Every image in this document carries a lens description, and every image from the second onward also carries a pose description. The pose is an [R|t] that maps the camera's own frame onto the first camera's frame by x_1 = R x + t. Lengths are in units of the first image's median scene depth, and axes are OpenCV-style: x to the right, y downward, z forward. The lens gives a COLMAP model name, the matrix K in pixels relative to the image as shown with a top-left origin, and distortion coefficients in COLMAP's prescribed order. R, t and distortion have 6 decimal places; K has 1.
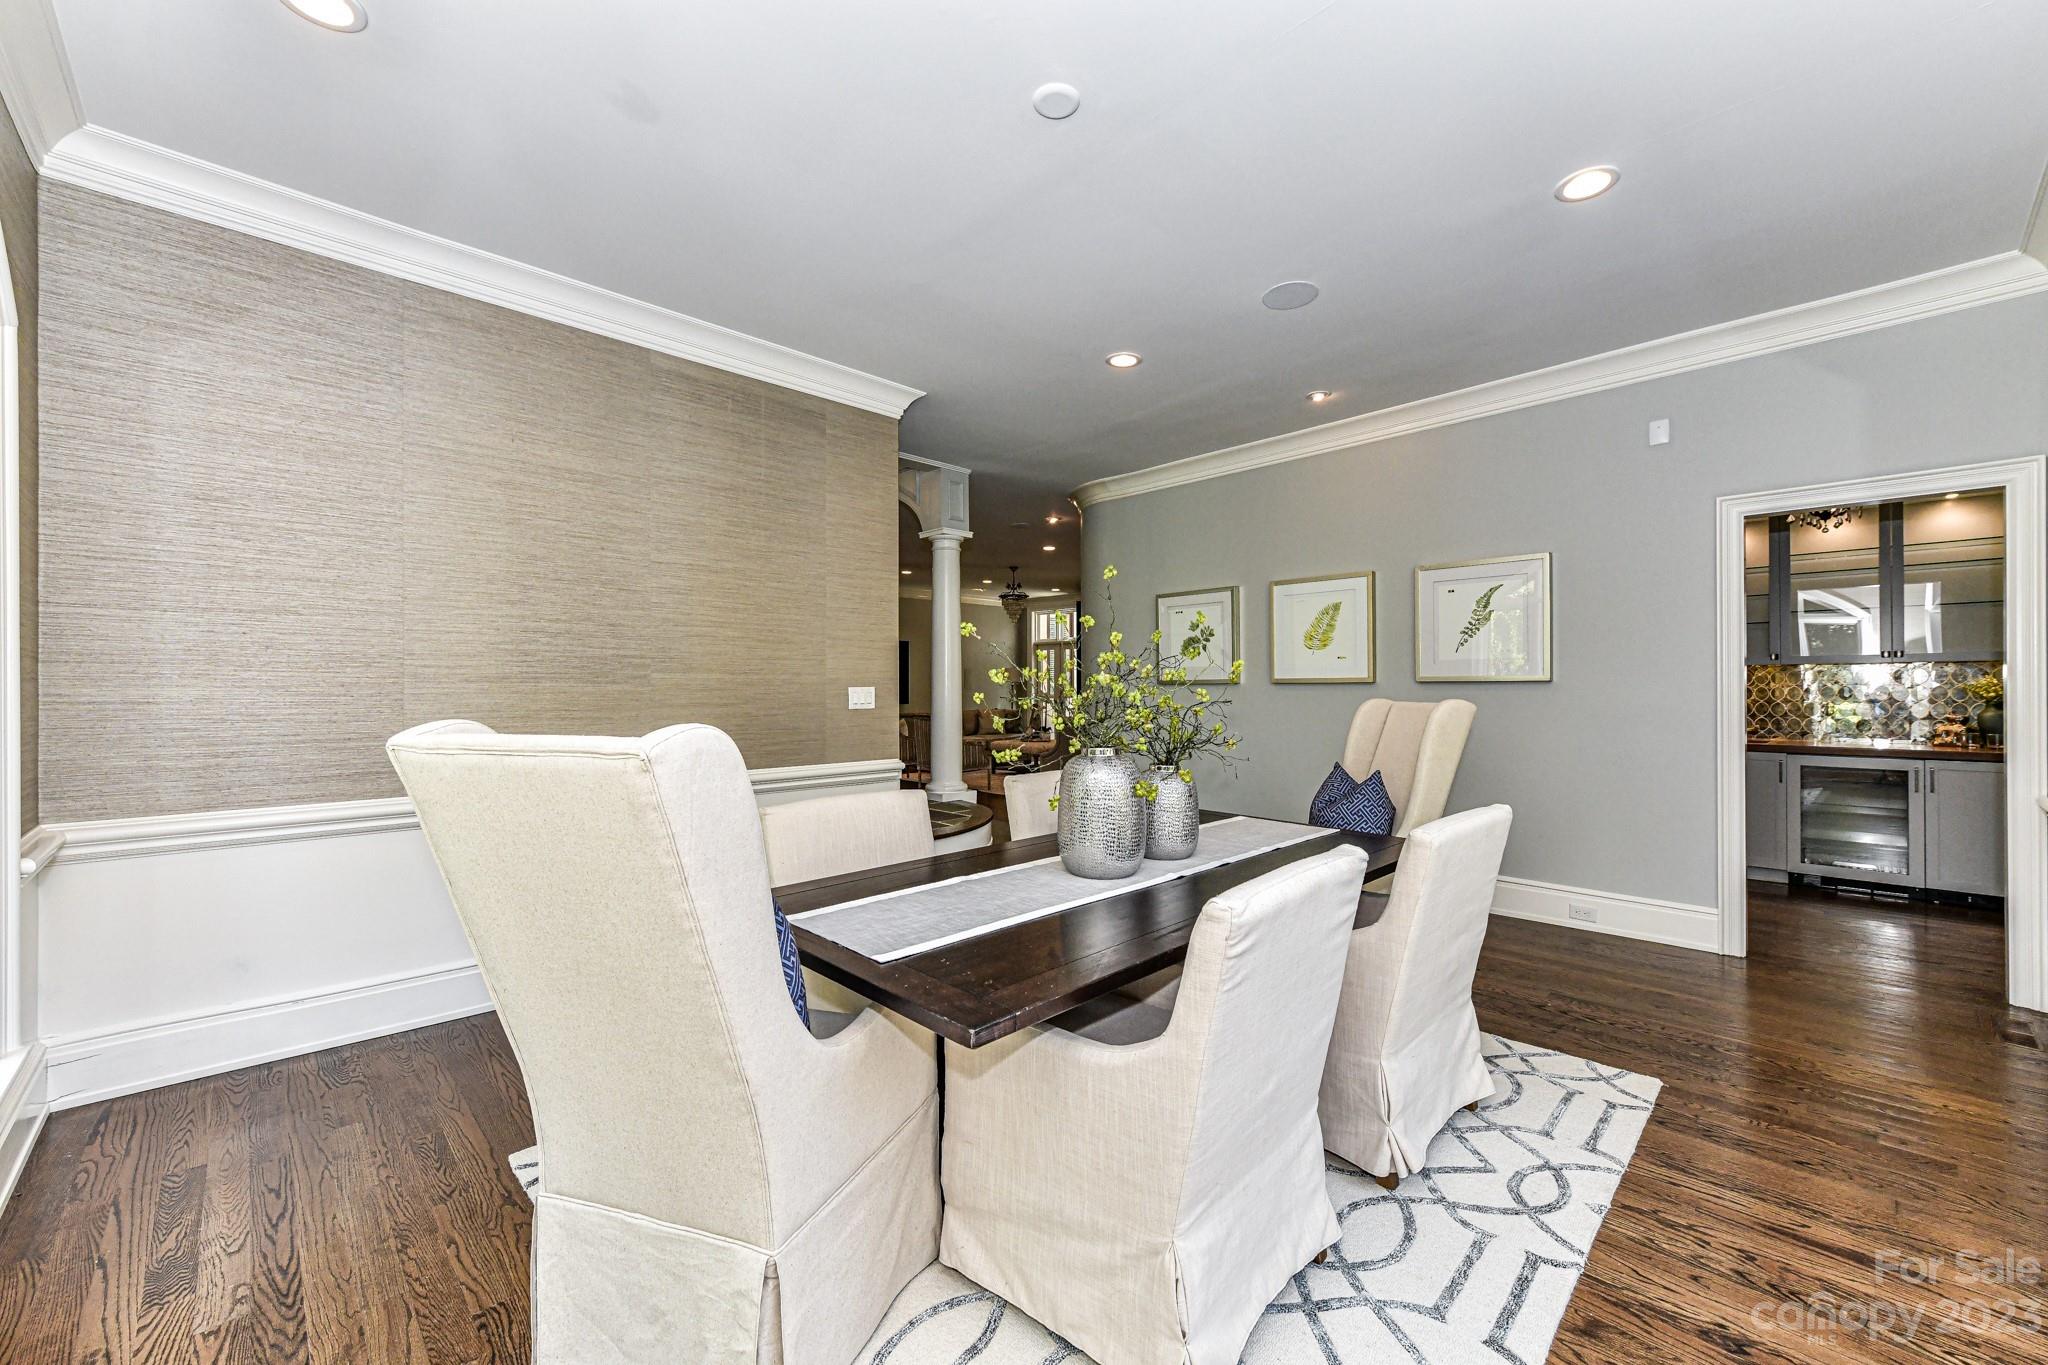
lens RADIAL K [[809.6, 0, 1030.7], [0, 809.6, 682.4], [0, 0, 1]] dist [0.003465, 0.000166]
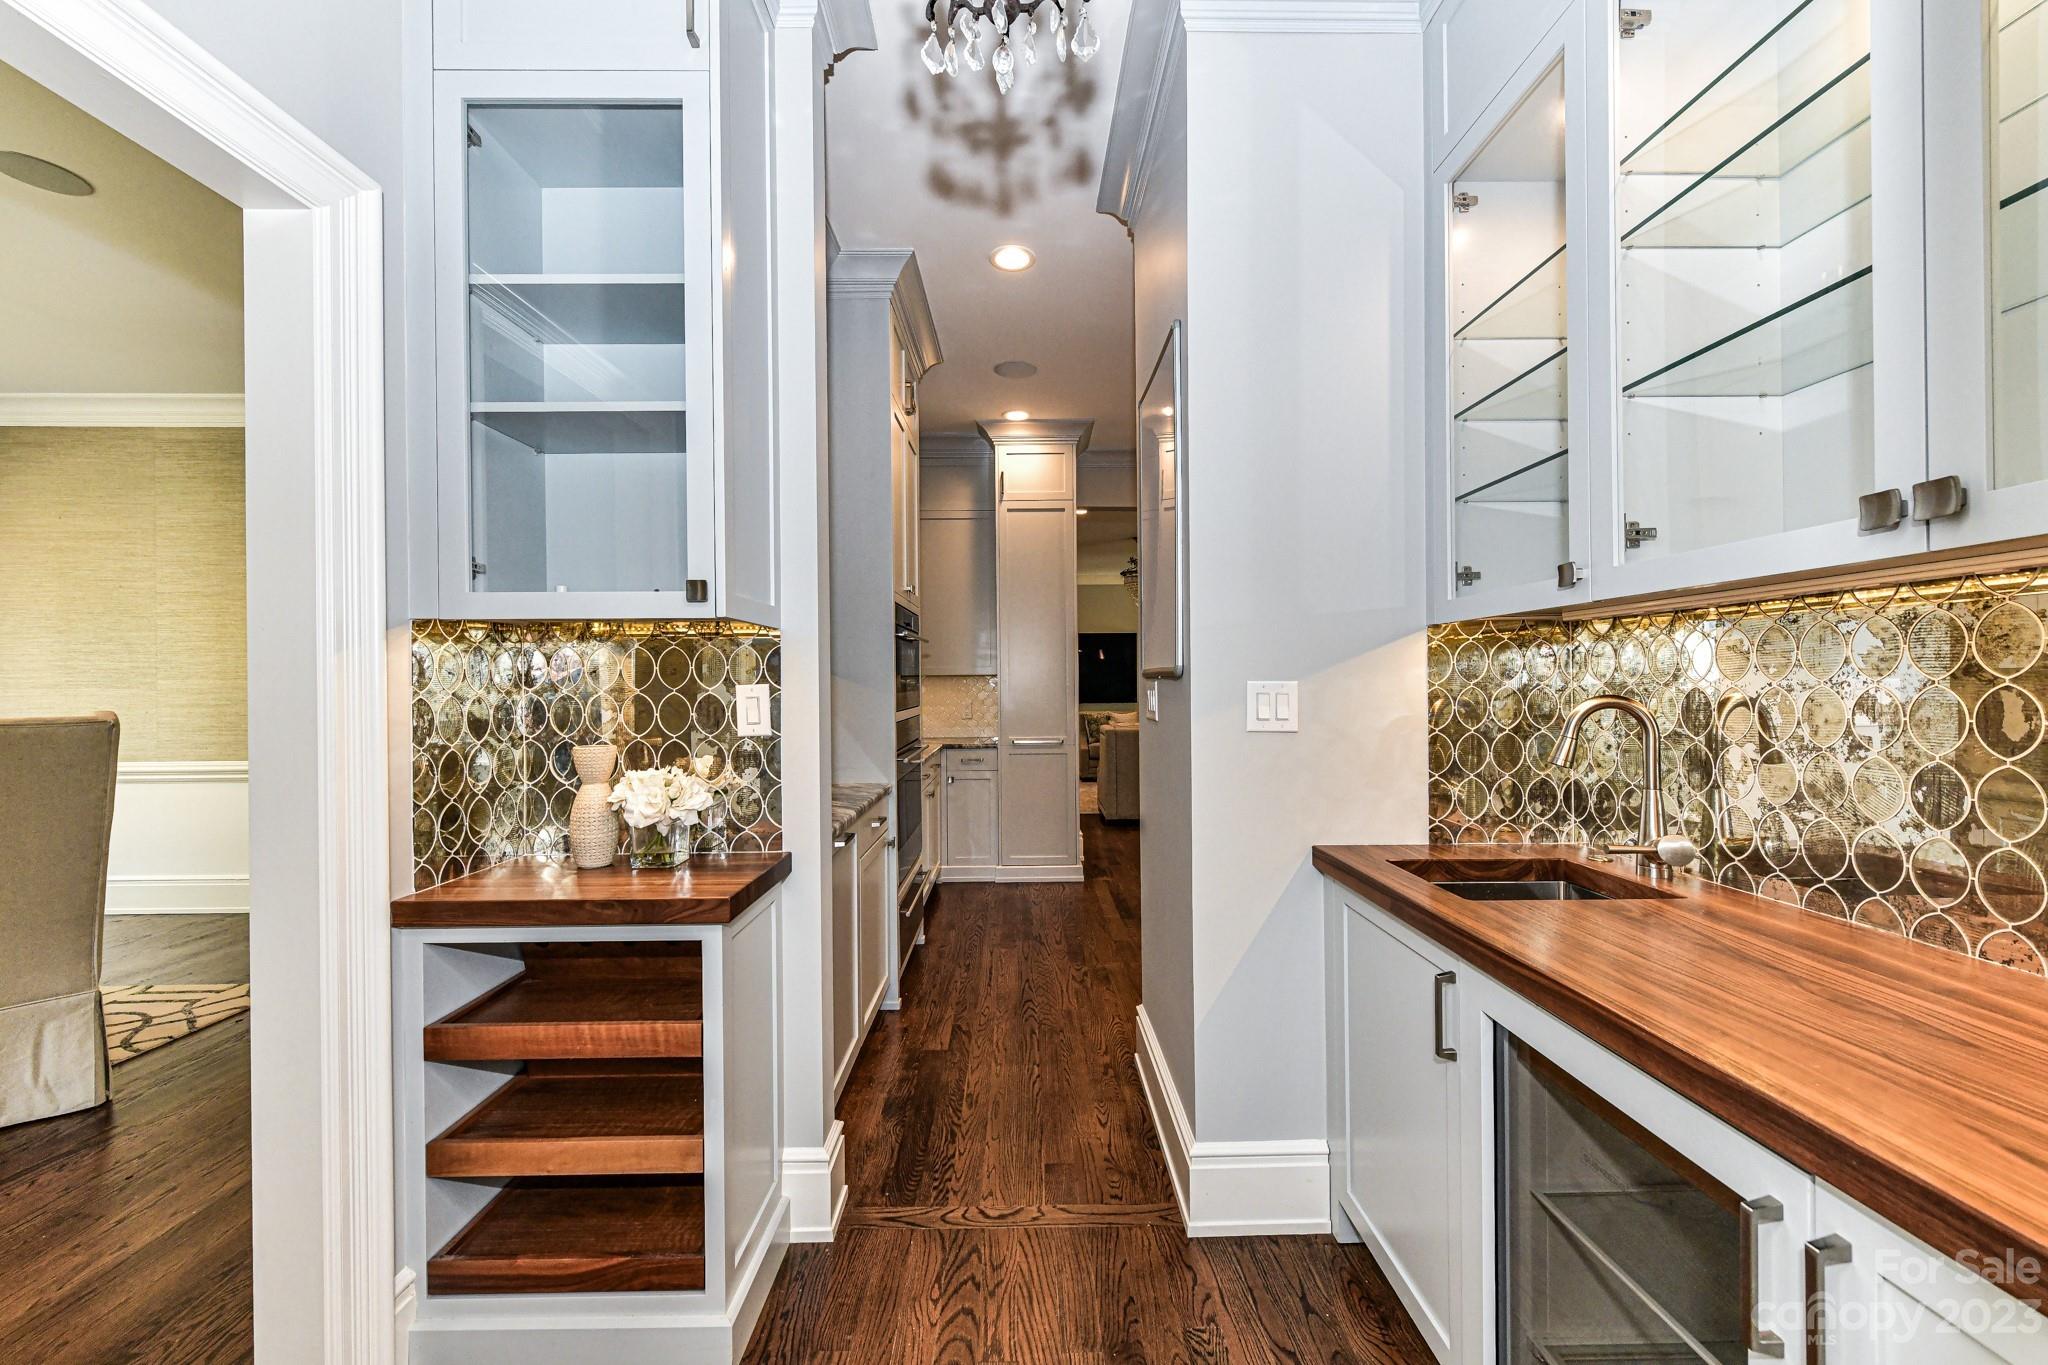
lens RADIAL K [[809.6, 0, 1030.7], [0, 809.6, 682.4], [0, 0, 1]] dist [0.003465, 0.000166]
pose [[0.729070, -0.005710, -0.684415, 1.394434], [0.011932, 0.999919, 0.004369, 0.002975], [0.684335, -0.011352, 0.729080, 0.993145]]
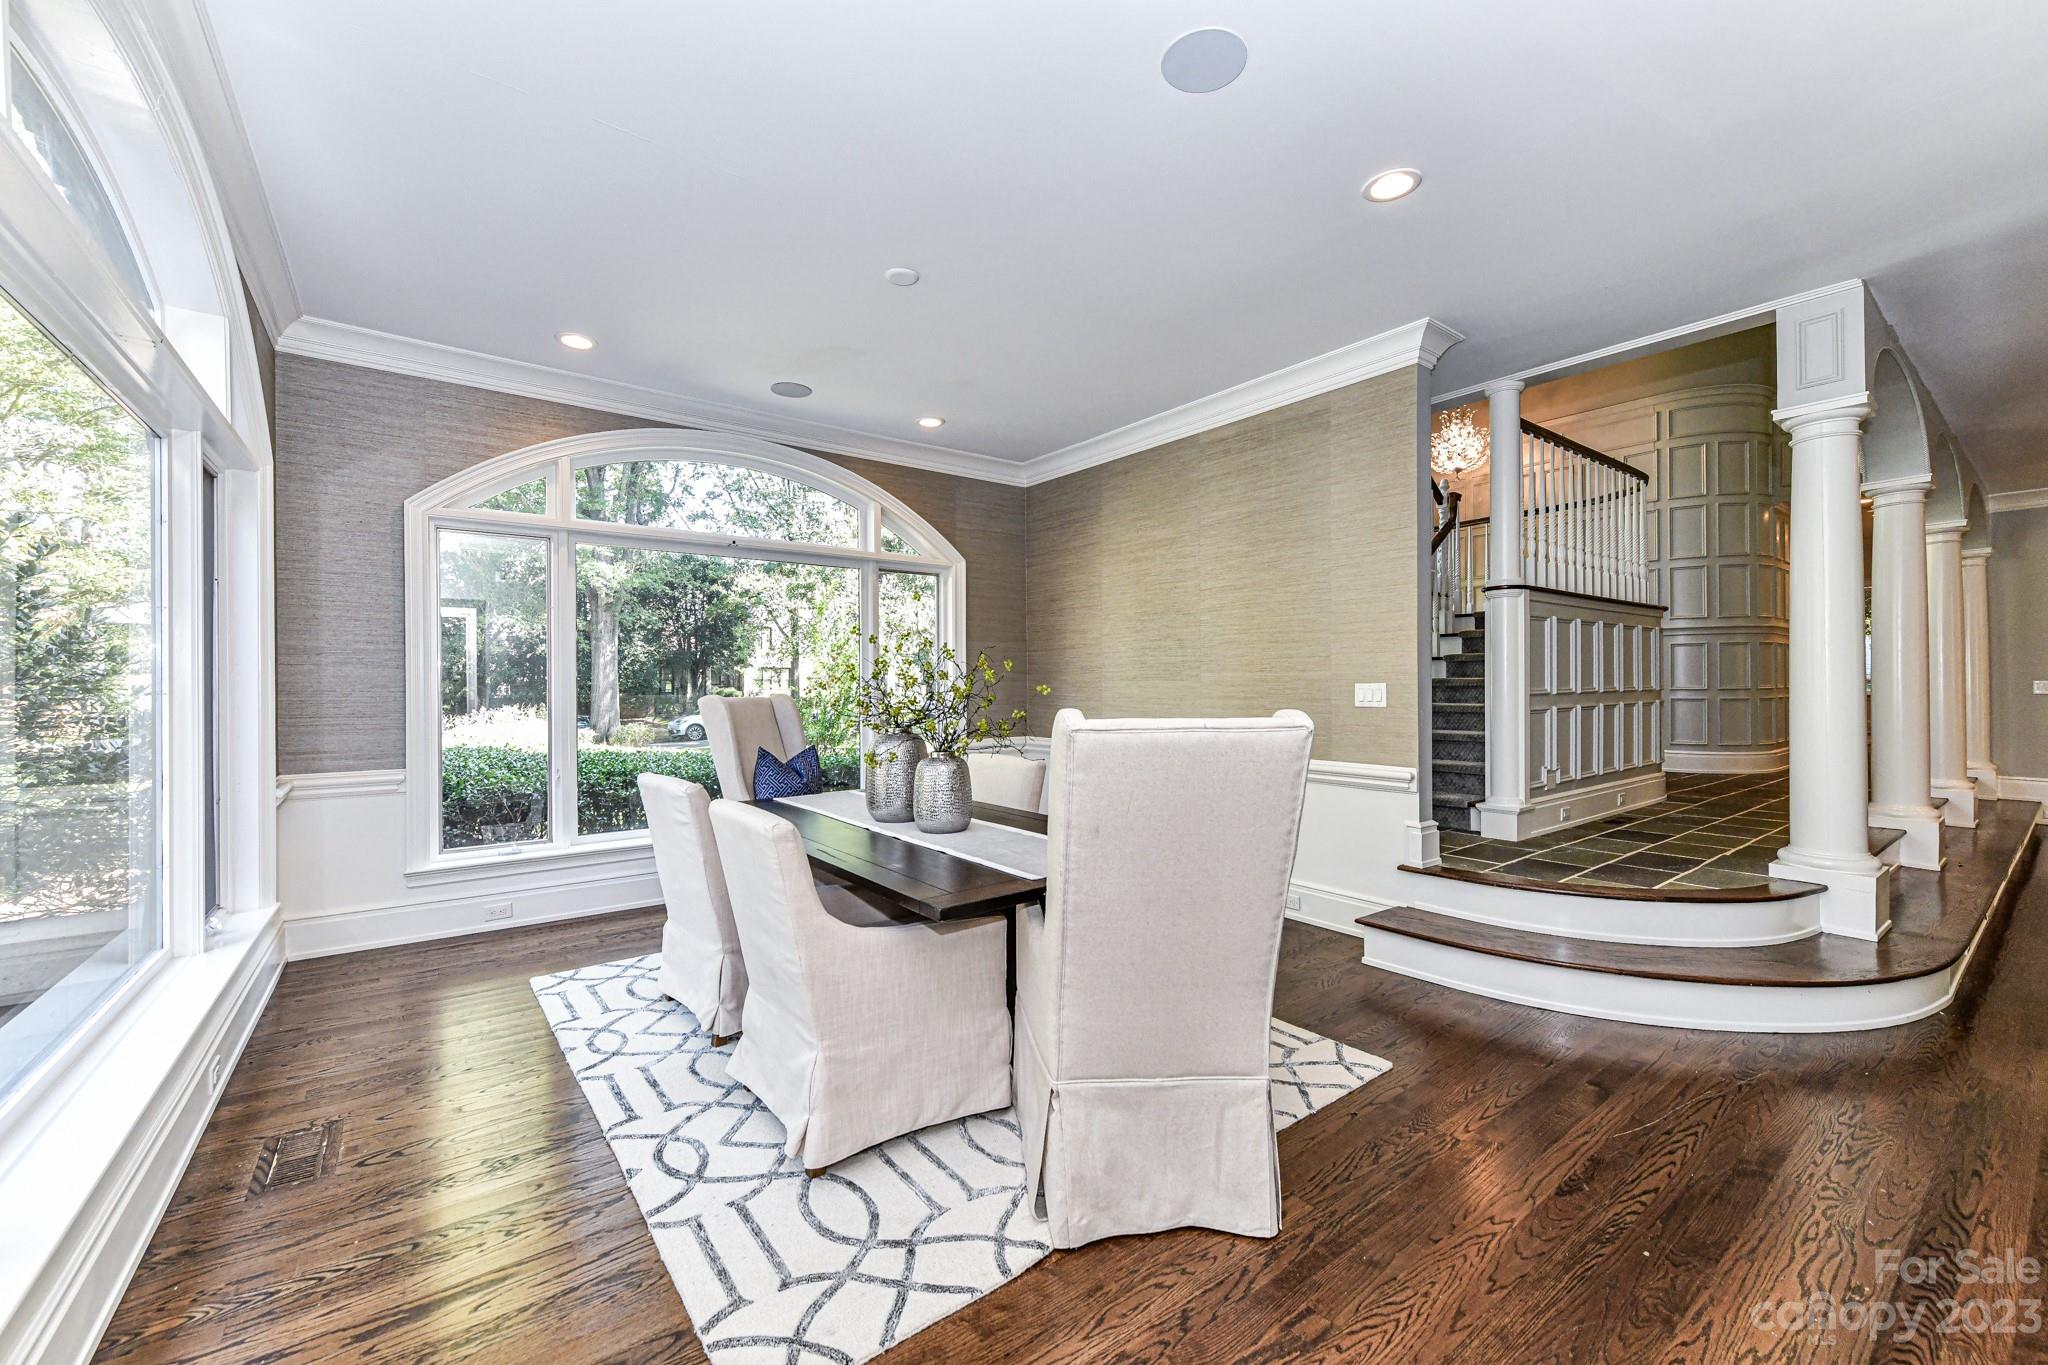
lens RADIAL K [[809.6, 0, 1030.7], [0, 809.6, 682.4], [0, 0, 1]] dist [0.003465, 0.000166]
pose [[-0.121572, 0.000923, -0.992582, 0.890098], [0.009986, 0.999950, -0.000293, 0.001912], [0.992532, -0.009947, -0.121575, 0.869742]]
